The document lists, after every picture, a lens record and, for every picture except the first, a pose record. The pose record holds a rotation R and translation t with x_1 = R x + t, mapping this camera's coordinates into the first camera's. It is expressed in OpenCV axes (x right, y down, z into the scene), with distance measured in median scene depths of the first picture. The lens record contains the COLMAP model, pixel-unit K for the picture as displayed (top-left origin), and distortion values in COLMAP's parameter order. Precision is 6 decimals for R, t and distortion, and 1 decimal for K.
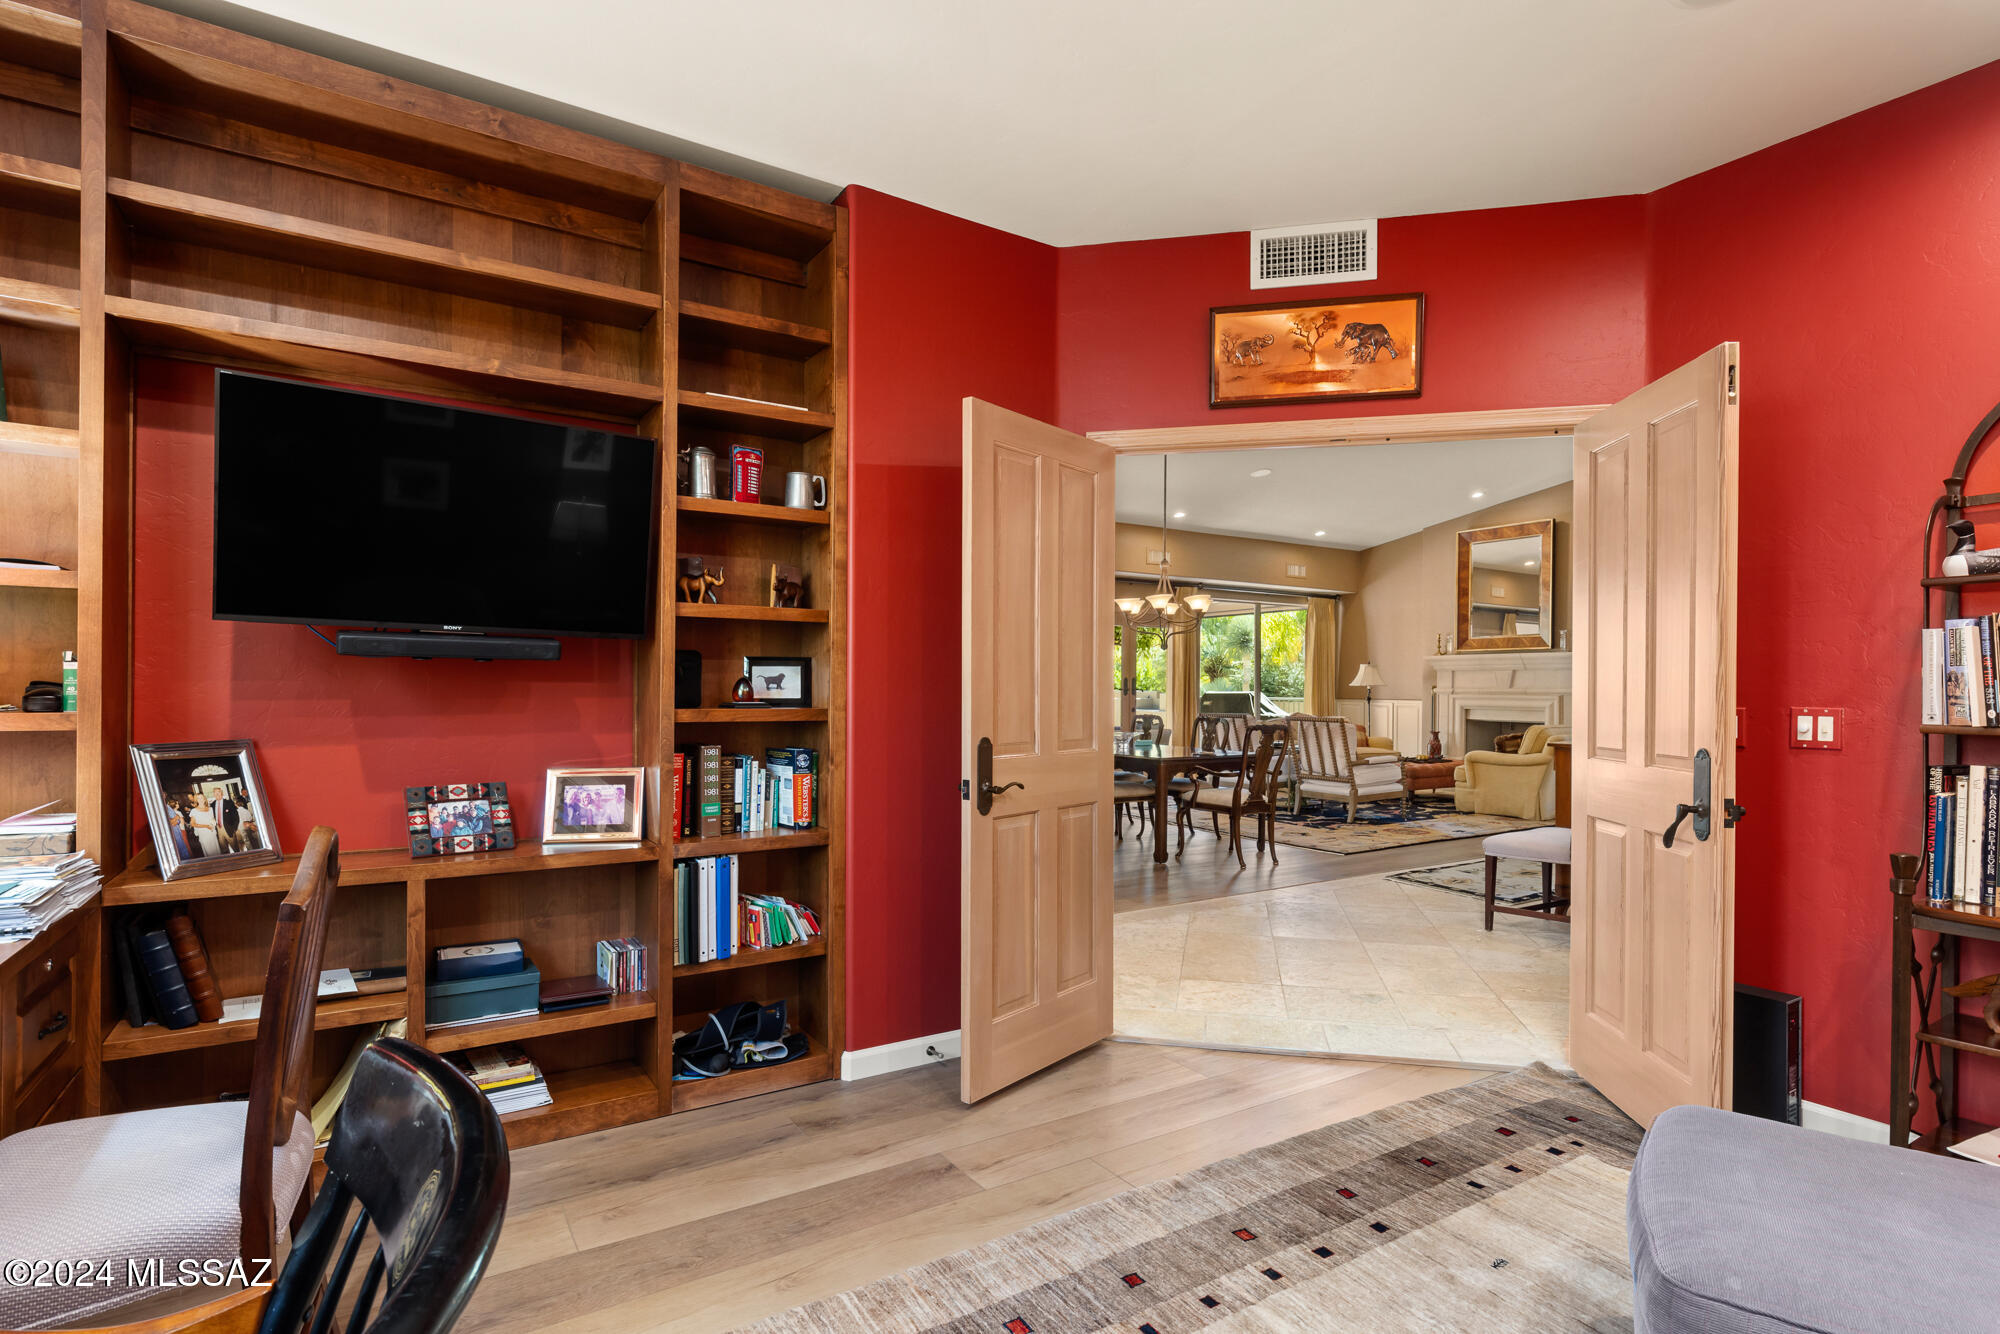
lens RADIAL K [[984.3, 0, 996.3], [0, 984.3, 688.0], [0, 0, 1]] dist [0.001159, -0.000016]
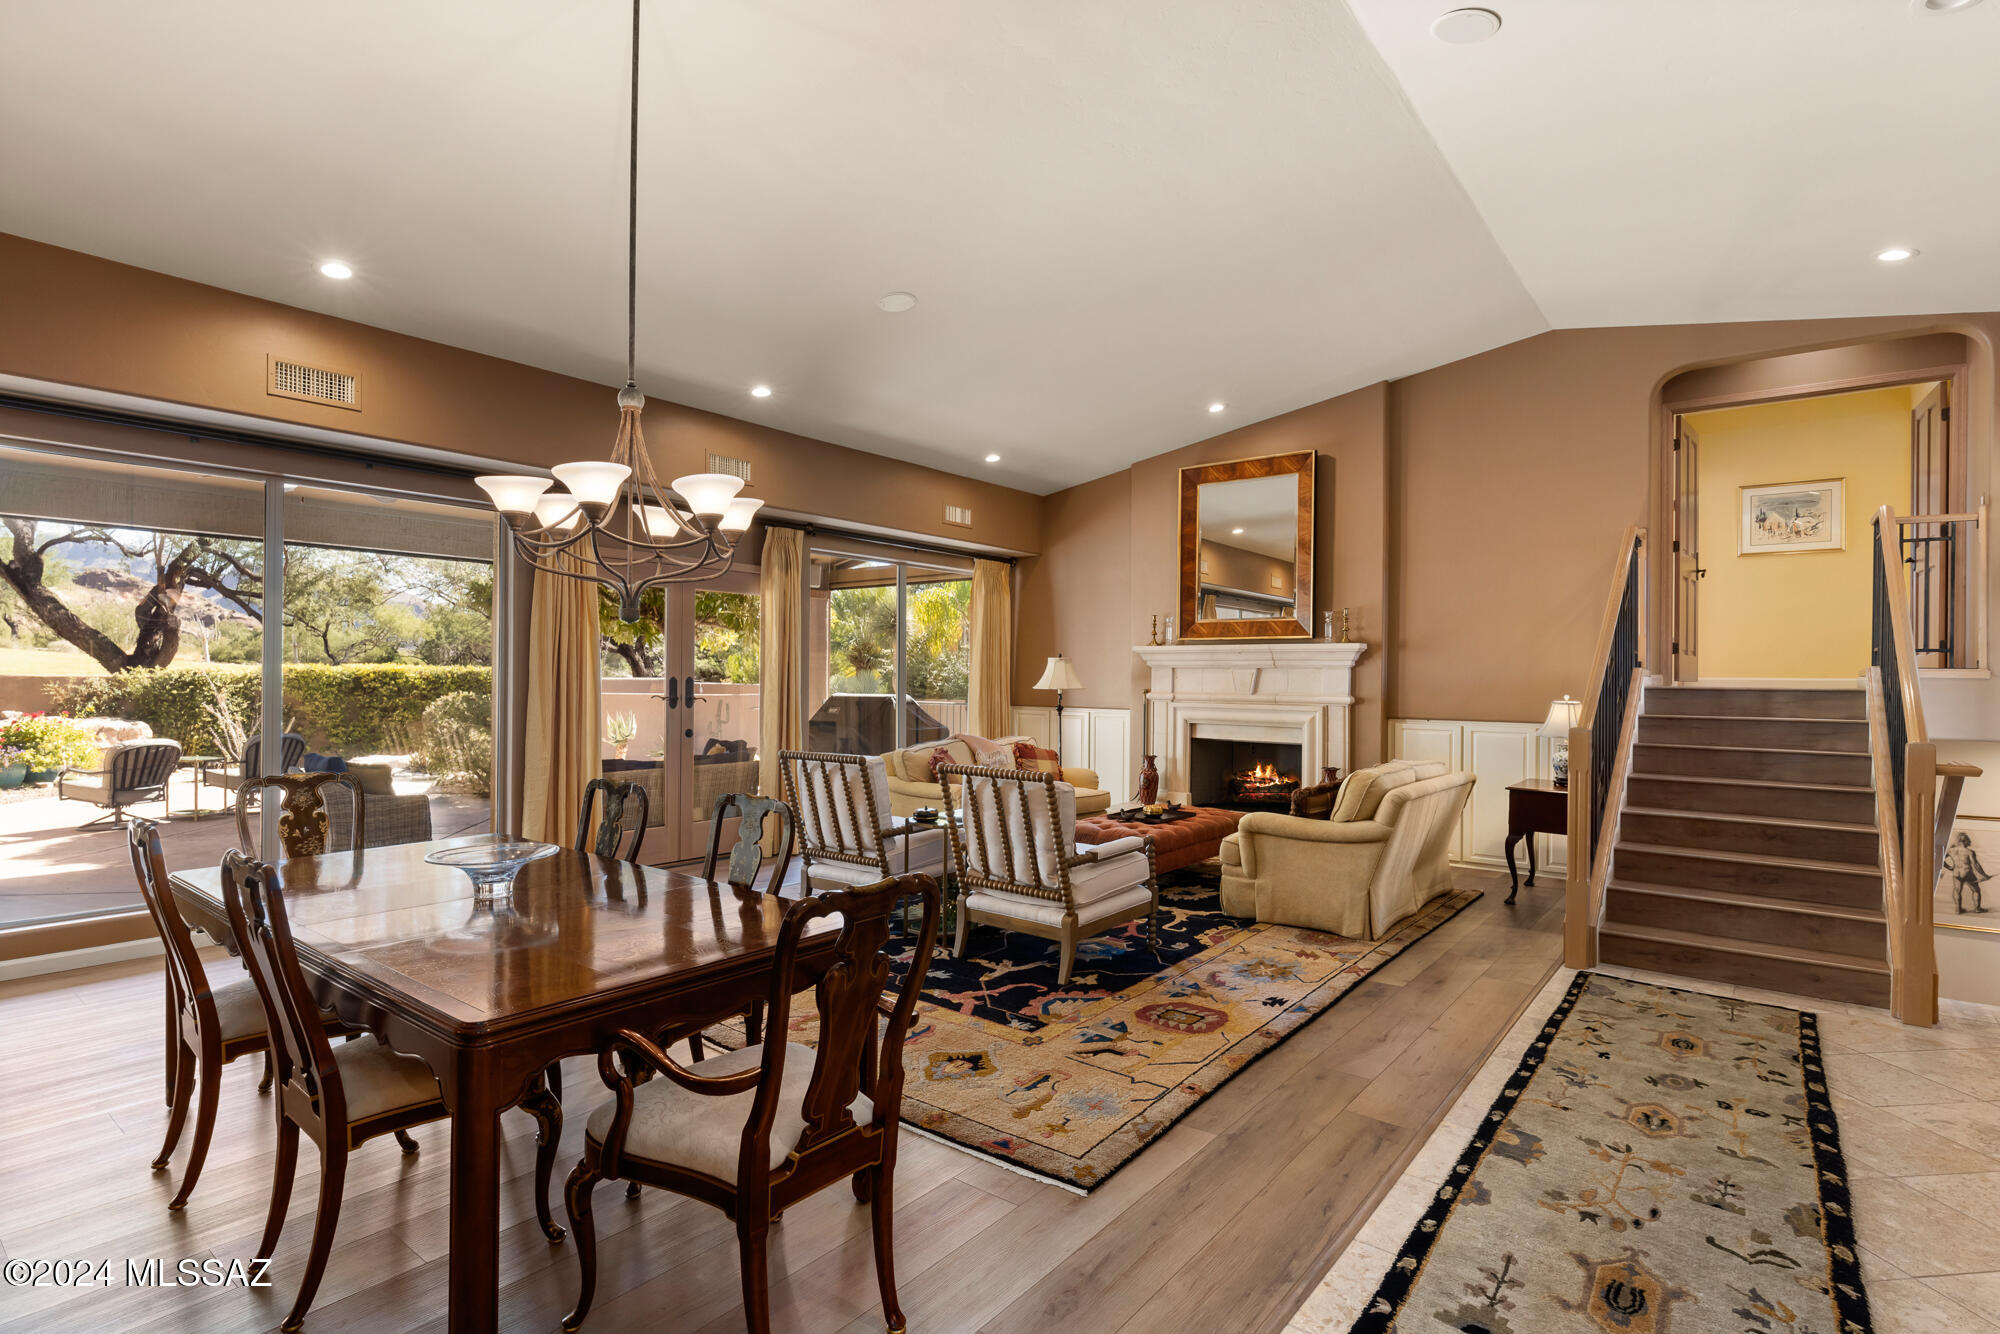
lens RADIAL K [[984.3, 0, 999.8], [0, 984.3, 672.5], [0, 0, 1]] dist [0.001159, -0.000016]
pose [[0.942600, 0.003118, 0.333909, 0.118185], [-0.002343, 0.999994, -0.002723, -0.012258], [-0.333916, 0.001784, 0.942601, 0.392261]]
